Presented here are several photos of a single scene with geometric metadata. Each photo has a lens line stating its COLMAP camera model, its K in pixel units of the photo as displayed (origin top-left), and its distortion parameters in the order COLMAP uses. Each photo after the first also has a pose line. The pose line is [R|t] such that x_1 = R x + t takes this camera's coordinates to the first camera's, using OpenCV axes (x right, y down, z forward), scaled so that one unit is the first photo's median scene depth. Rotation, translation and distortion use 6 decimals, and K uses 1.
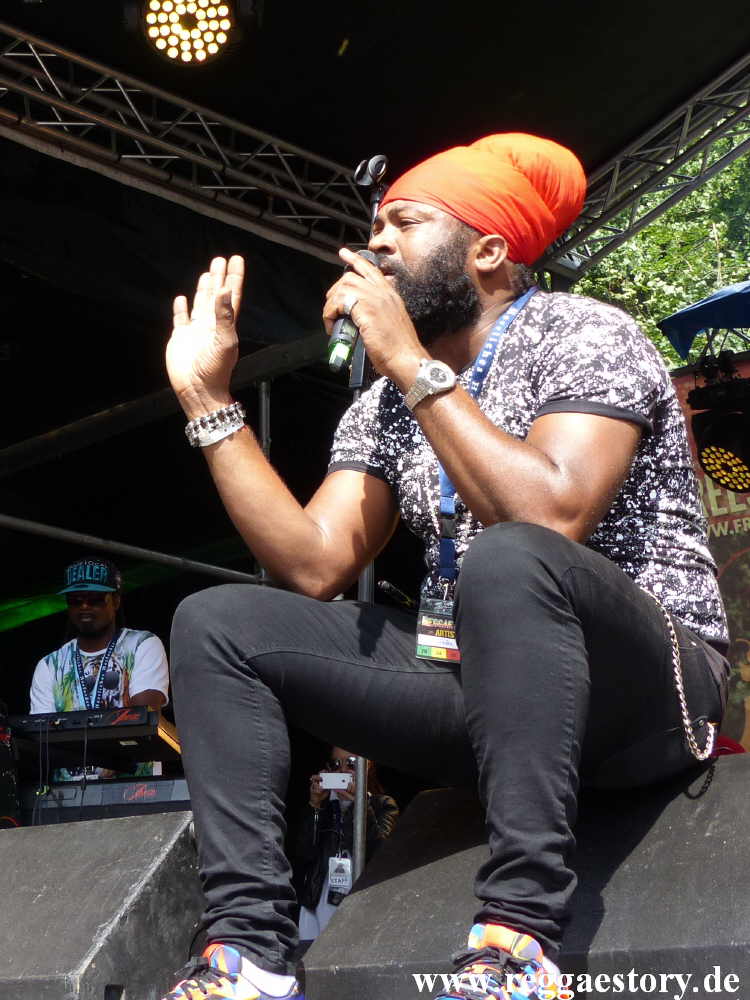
lens RADIAL K [[1470.1, 0, 375.0], [0, 1470.1, 500.0], [0, 0, 1]] dist [-0.272472, 0.154186]
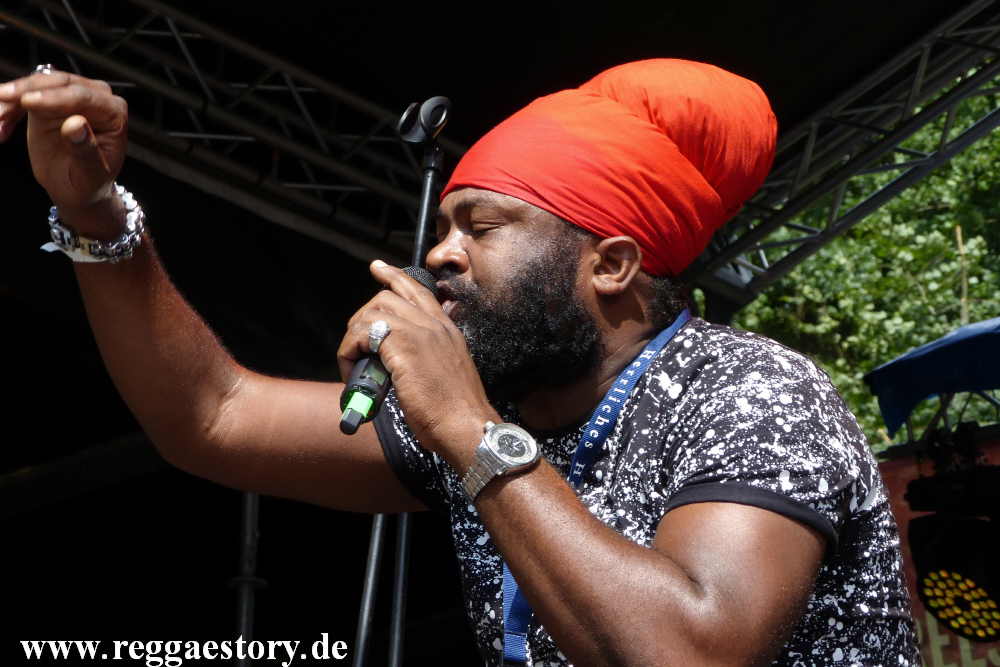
lens RADIAL K [[3574.4, 0, 500.0], [0, 3574.4, 333.5], [0, 0, 1]] dist [-1.897284, 1.053023]
pose [[0.998241, 0.048385, 0.034266, -0.021584], [-0.042898, 0.988368, -0.145904, 0.093252], [-0.040927, 0.144177, 0.988705, -0.534822]]
